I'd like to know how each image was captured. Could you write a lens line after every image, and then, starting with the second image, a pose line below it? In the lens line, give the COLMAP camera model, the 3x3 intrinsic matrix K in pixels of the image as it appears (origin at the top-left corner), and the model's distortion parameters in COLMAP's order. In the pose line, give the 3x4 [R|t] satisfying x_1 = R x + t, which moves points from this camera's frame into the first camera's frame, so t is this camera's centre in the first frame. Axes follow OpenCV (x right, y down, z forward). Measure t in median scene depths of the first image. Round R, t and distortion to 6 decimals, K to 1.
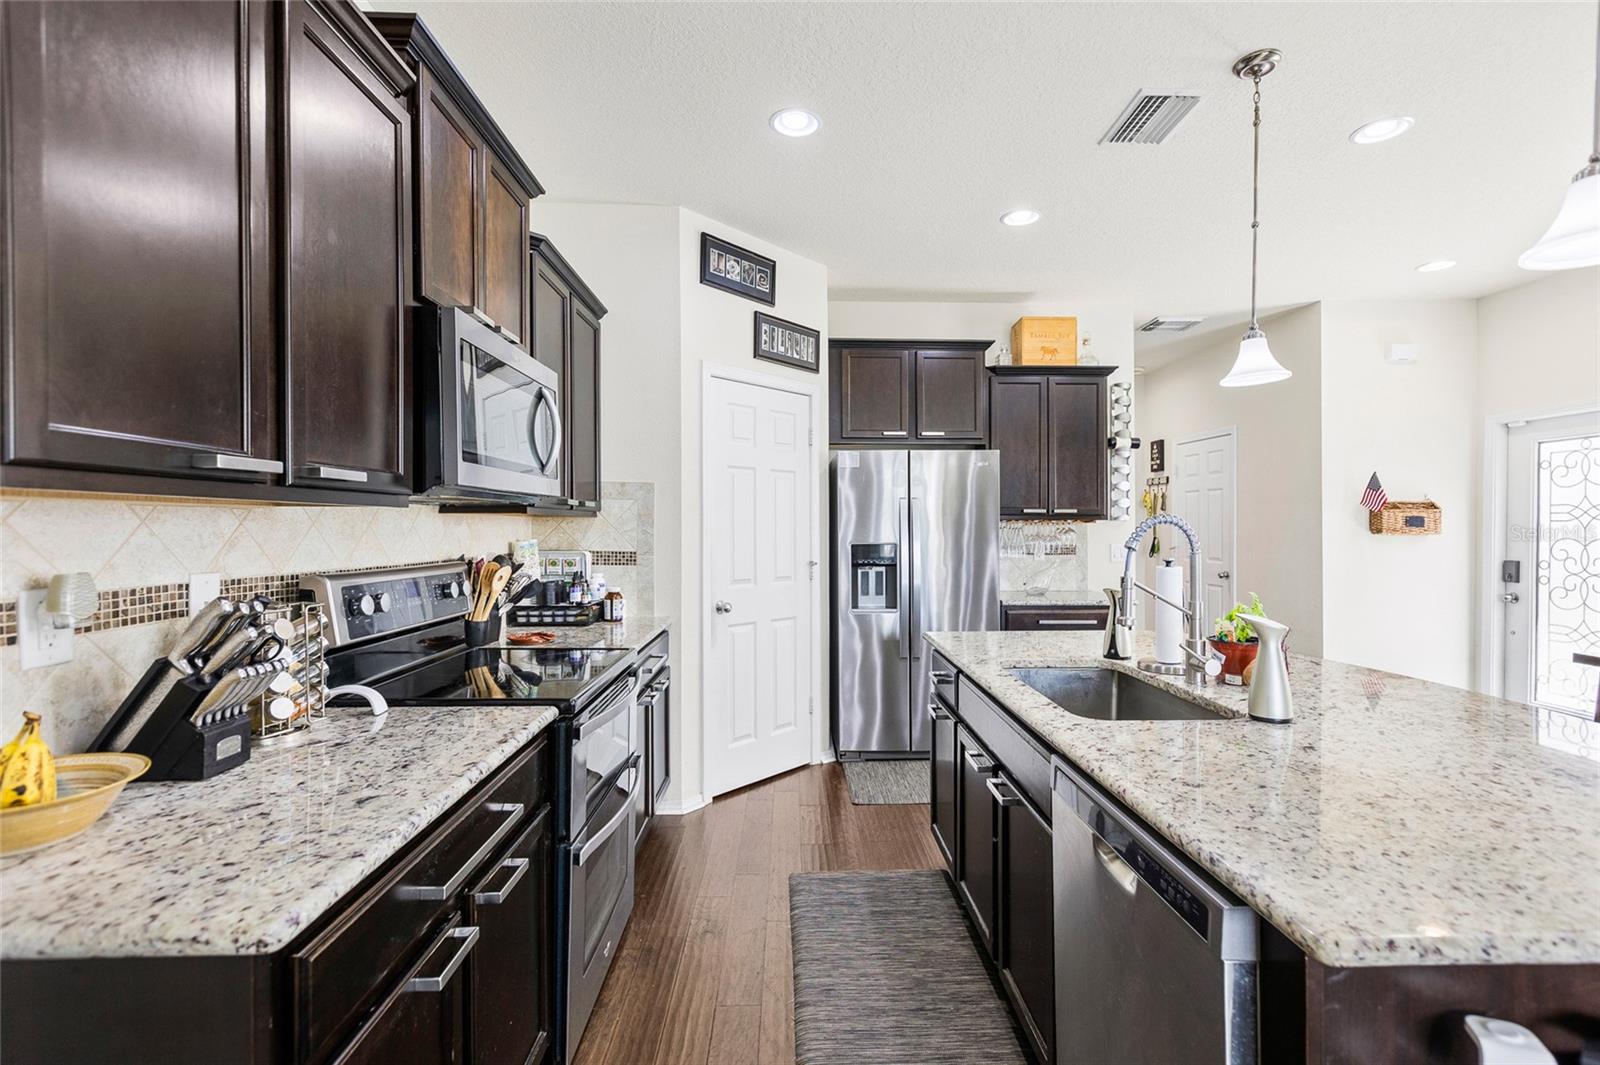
lens RADIAL K [[723.1, 0, 807.1], [0, 723.1, 538.8], [0, 0, 1]] dist [0.004516, -0.001931]
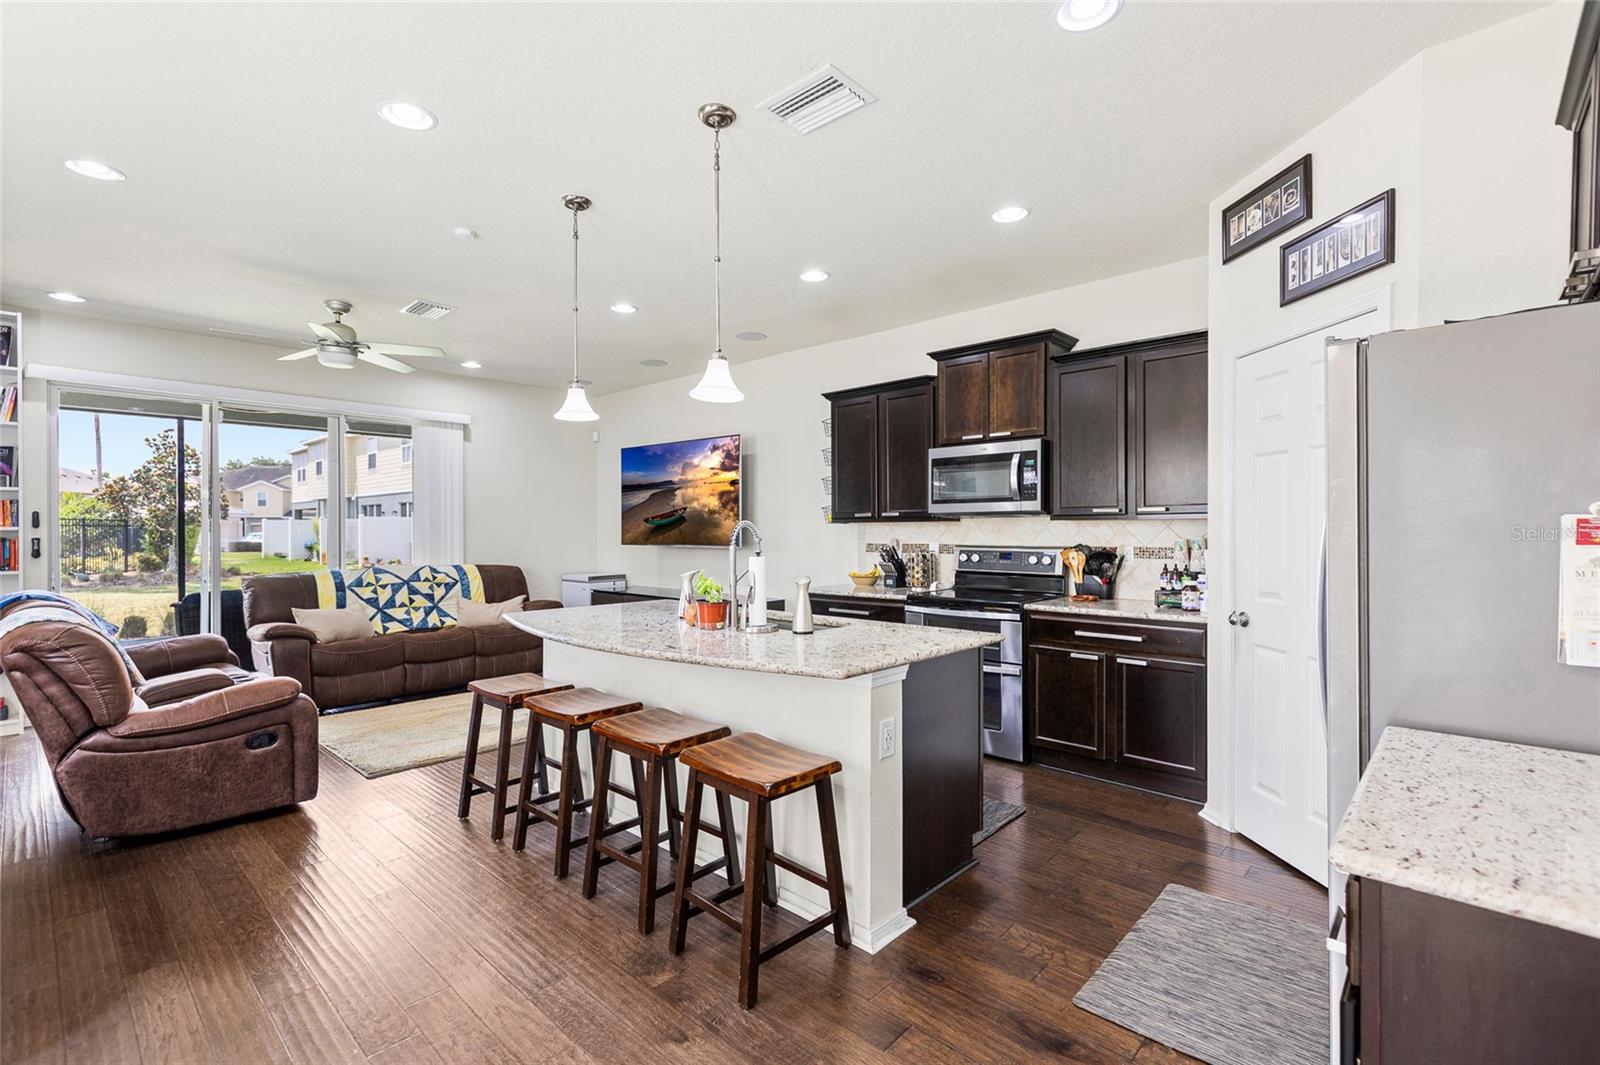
lens RADIAL K [[723.1, 0, 806.1], [0, 723.1, 530.4], [0, 0, 1]] dist [0.004516, -0.001931]
pose [[-0.698436, 0.003260, -0.715665, 0.713095], [-0.009049, 0.999869, 0.013386, -0.016148], [0.715616, 0.015825, -0.698315, 1.010060]]
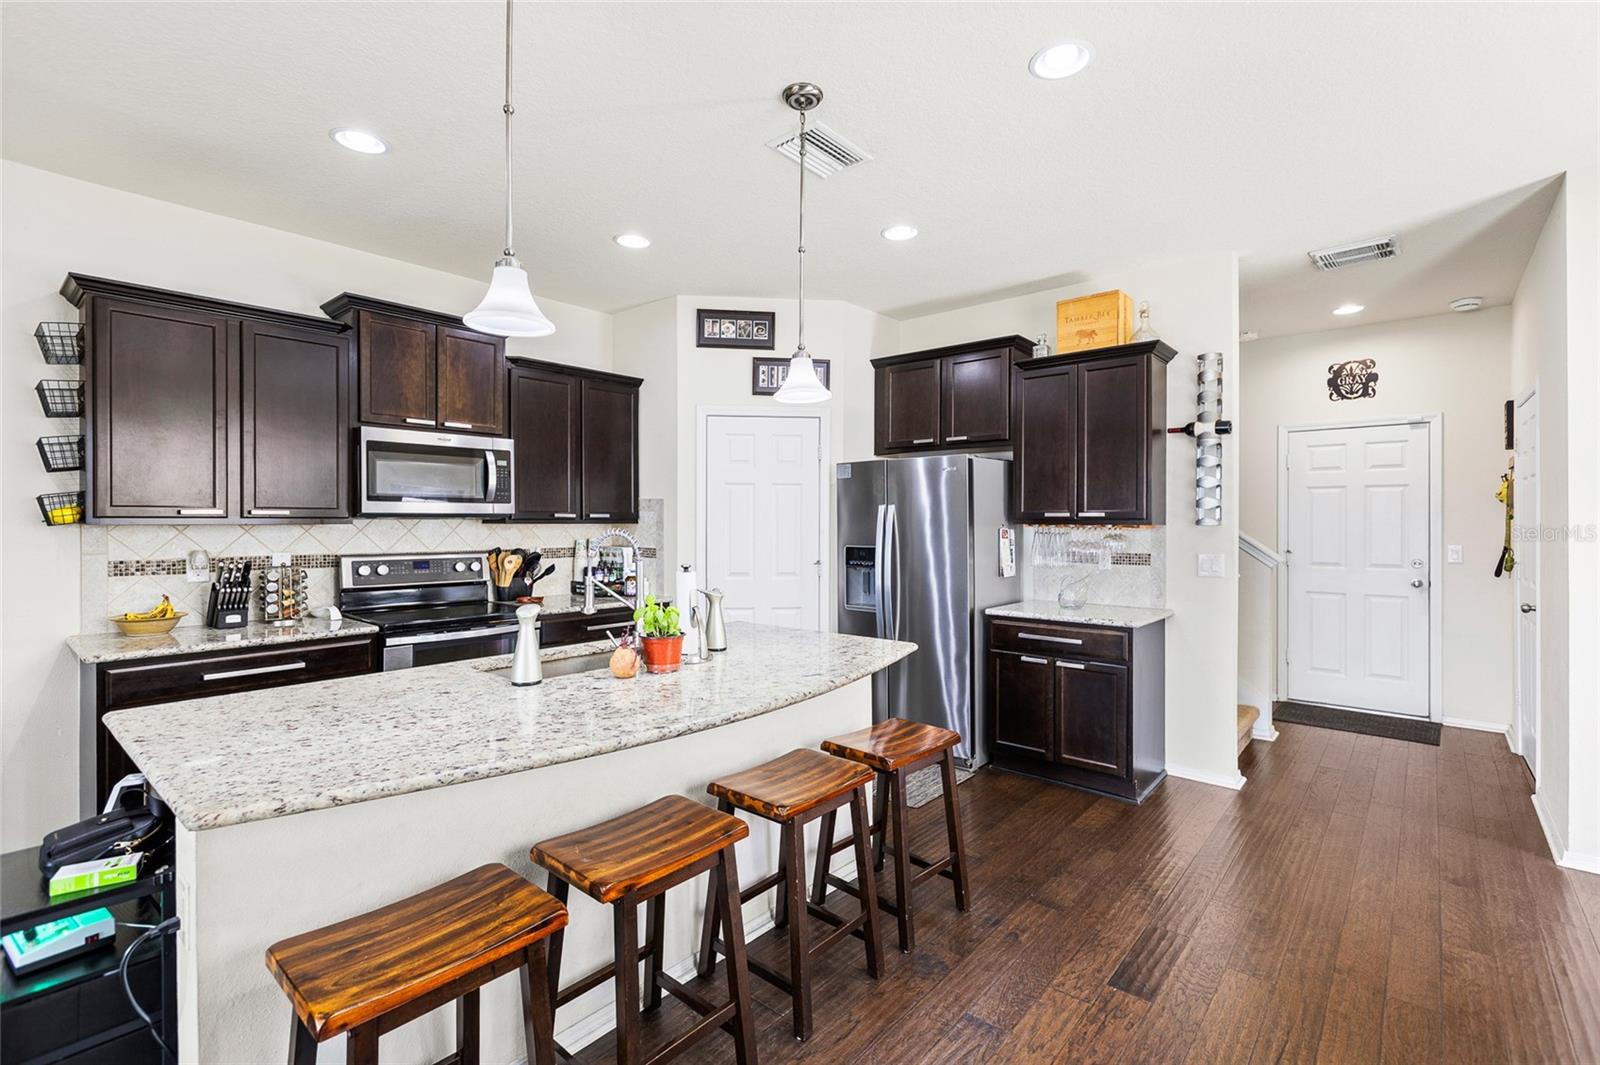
lens RADIAL K [[723.1, 0, 810.0], [0, 723.1, 522.8], [0, 0, 1]] dist [0.004516, -0.001931]
pose [[0.745191, 0.001058, -0.666850, 0.711156], [-0.011620, 0.999868, -0.011400, -0.015070], [0.666750, 0.016244, 0.745105, 0.122945]]
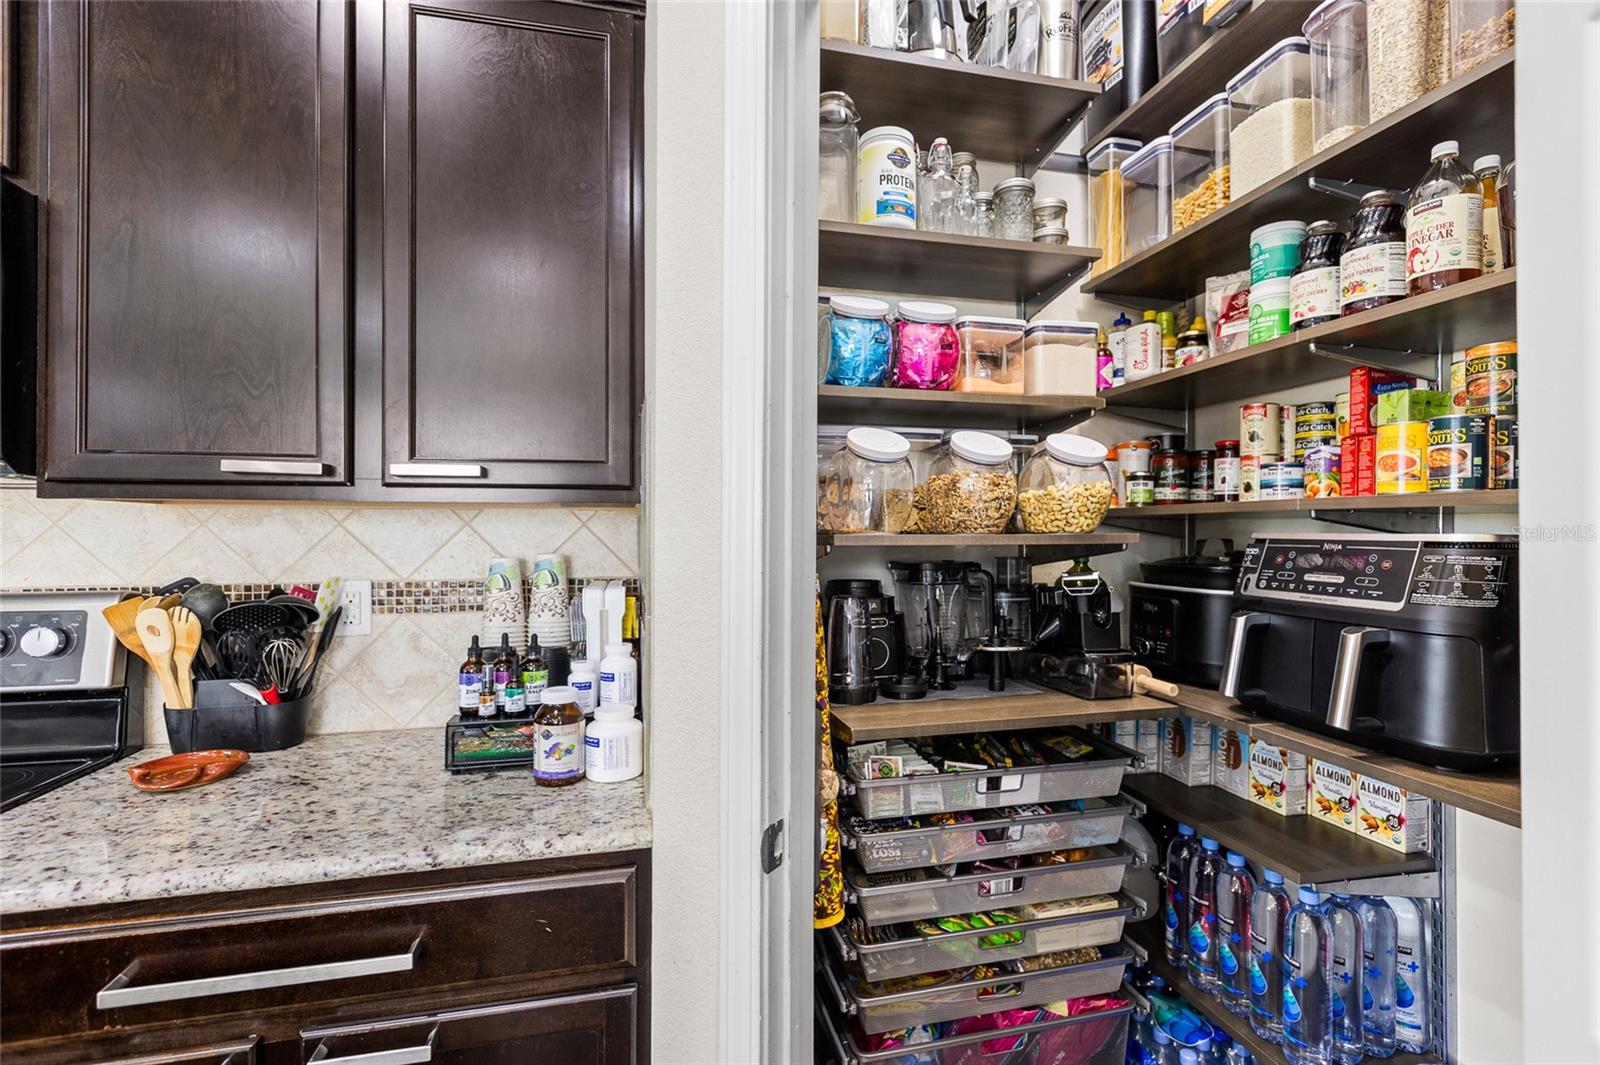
lens RADIAL K [[723.1, 0, 810.1], [0, 723.1, 525.7], [0, 0, 1]] dist [0.004516, -0.001931]
pose [[0.215203, -0.006815, -0.976546, 0.096128], [-0.016646, 0.999805, -0.010645, -0.011536], [0.976427, 0.018546, 0.215048, 0.777843]]
